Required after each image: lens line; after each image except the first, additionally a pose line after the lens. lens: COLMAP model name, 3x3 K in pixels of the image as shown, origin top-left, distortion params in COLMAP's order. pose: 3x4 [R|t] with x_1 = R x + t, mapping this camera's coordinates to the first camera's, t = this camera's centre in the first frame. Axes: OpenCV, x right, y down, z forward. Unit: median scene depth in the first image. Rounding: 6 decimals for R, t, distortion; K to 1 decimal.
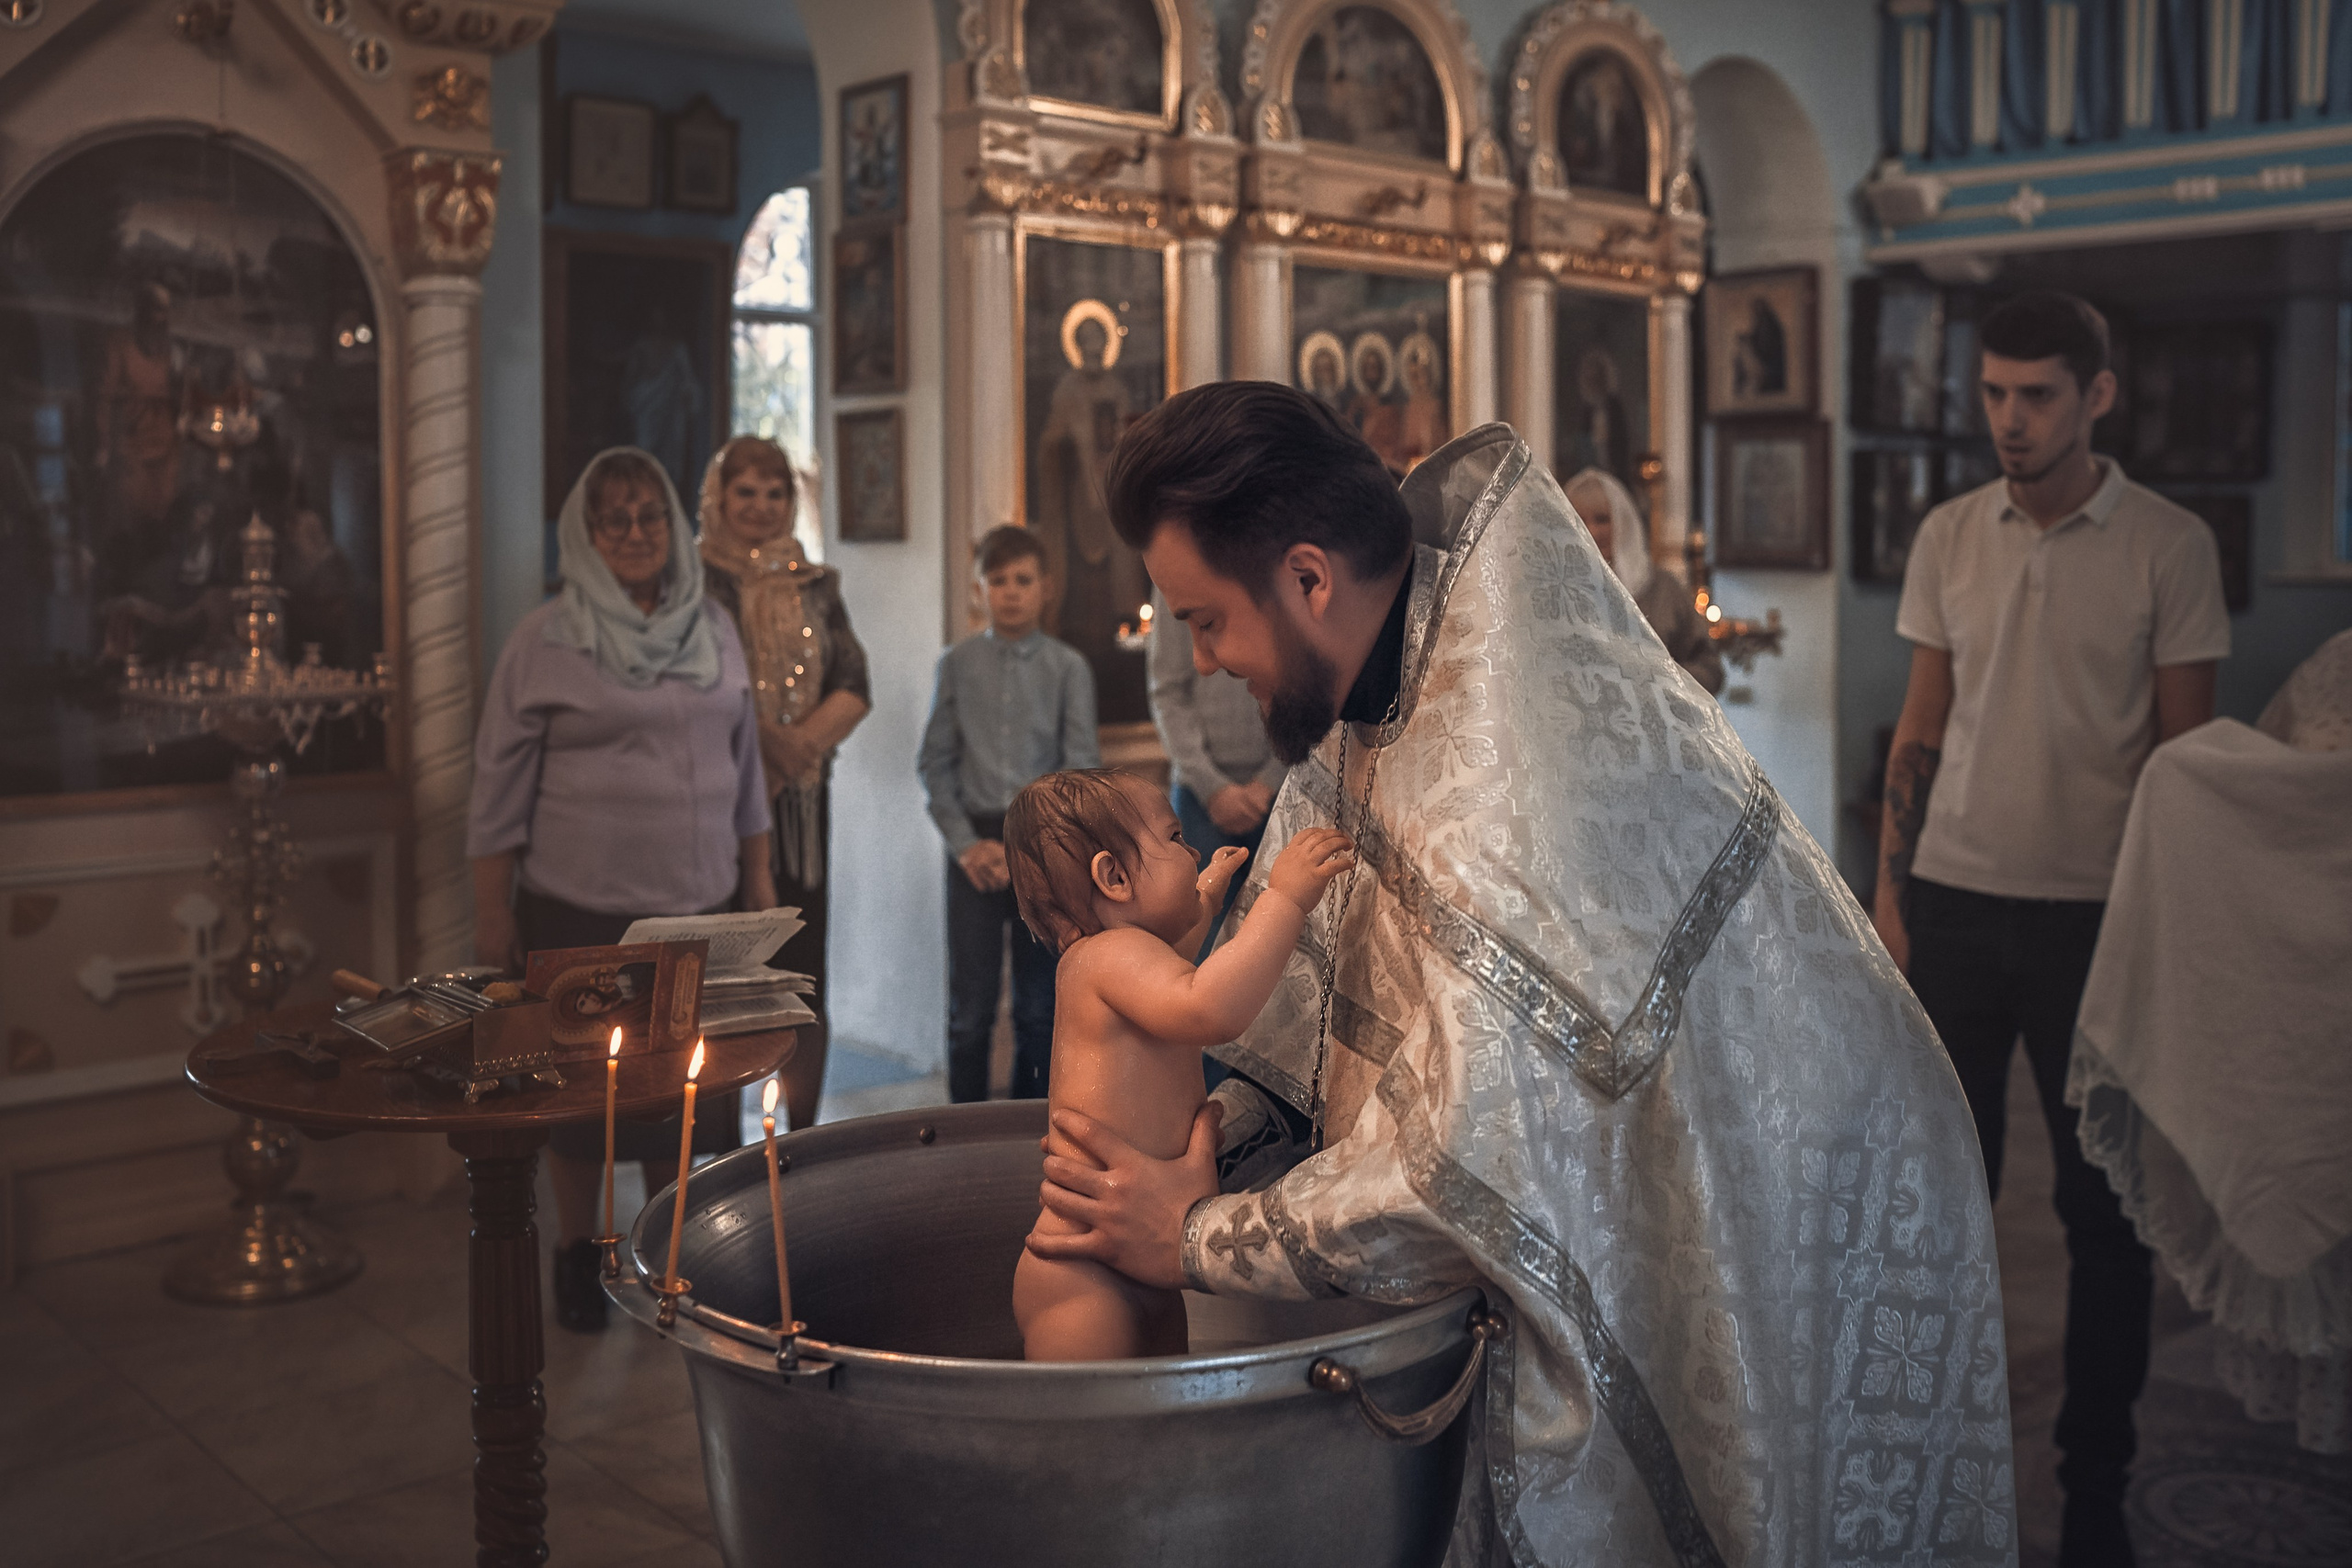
lens RADIAL K [[2256.9, 0, 1254.8], [0, 2256.9, 561.7], [0, 0, 1]] dist [-0.030359, 0.000000]
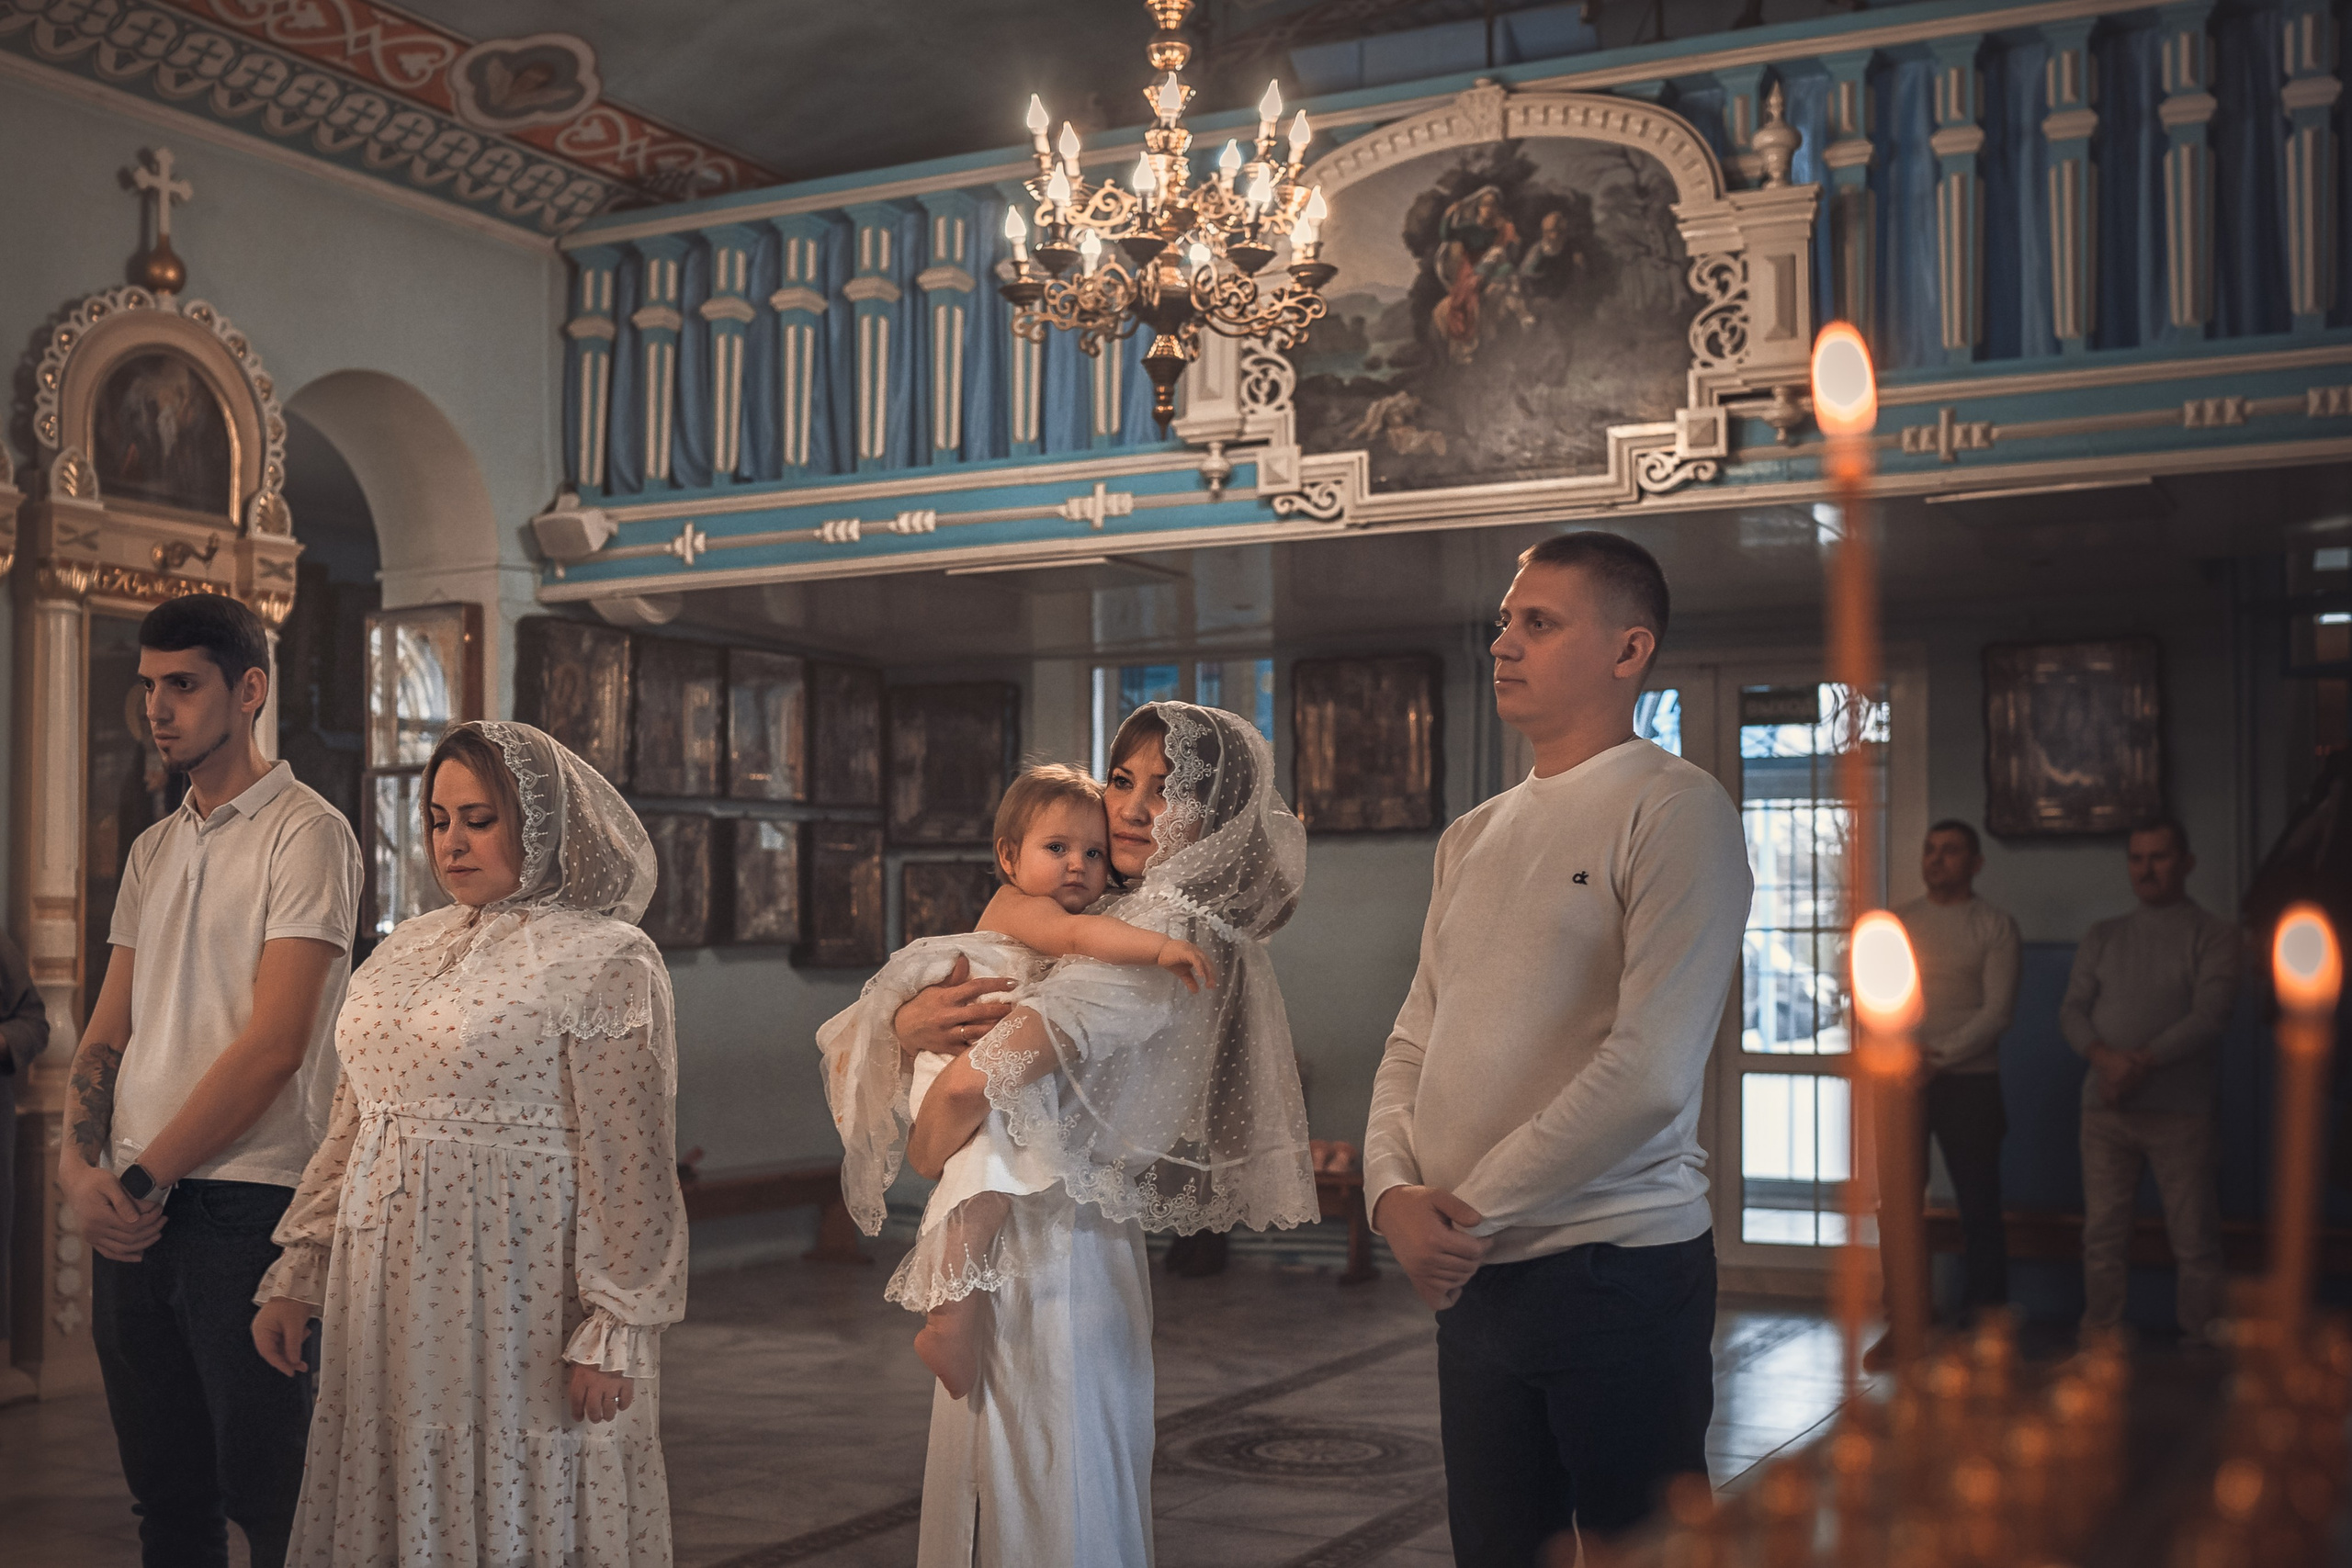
lens RADIAL K [[2507.9, 0, 1067.1], [0, 2507.9, 883.7], [0, 0, 1]] dist [-0.031504, 0.000000]
pose [[0.960217, 0.003508, 0.279231, 0.234738], [0.007525, 0.999233, -0.038429, 0.026535], [-0.279152, 0.039002, 0.959455, -0.040600]]
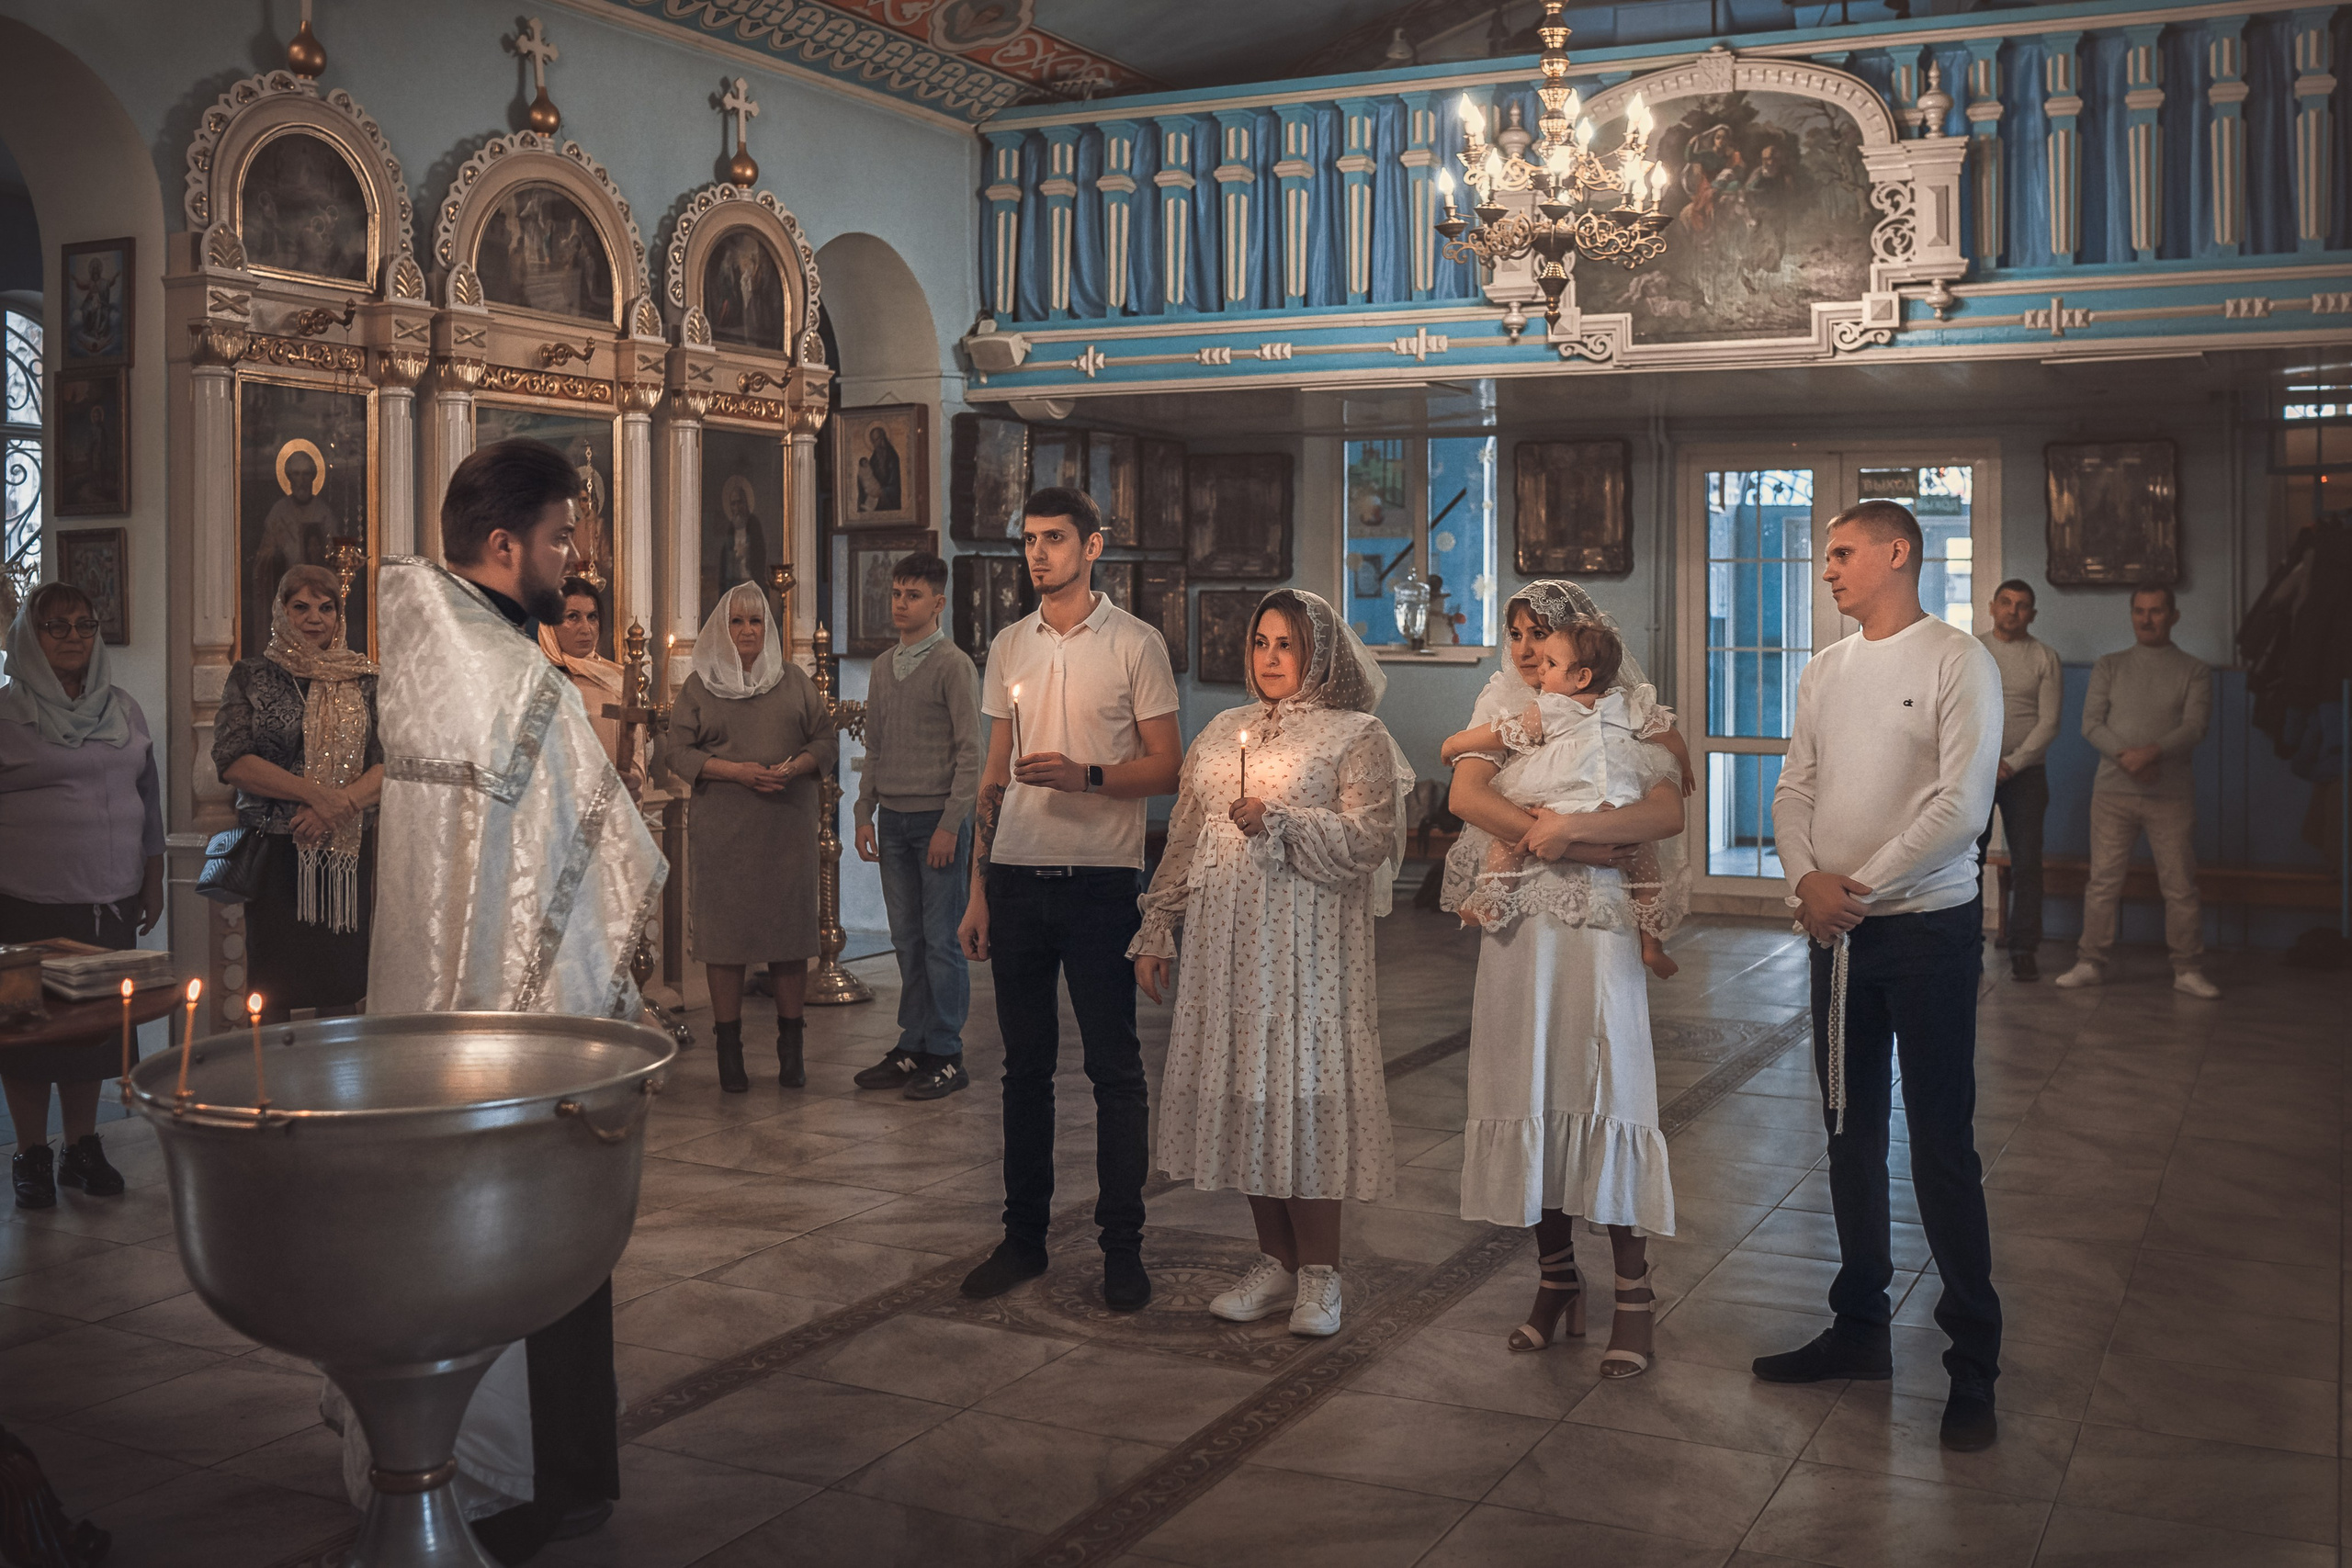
lens RADIAL K [[2256.9, 0, 1175.0], [0, 2256.9, 570.0], [0, 0, 1]] dist [-0.030359, 0.000000]
pose [[0.945247, 0.003157, 0.326339, -0.020390], [0.007221, 0.999506, -0.030583, -0.006978], [-0.326275, 0.031265, 0.944758, -0.212721]]
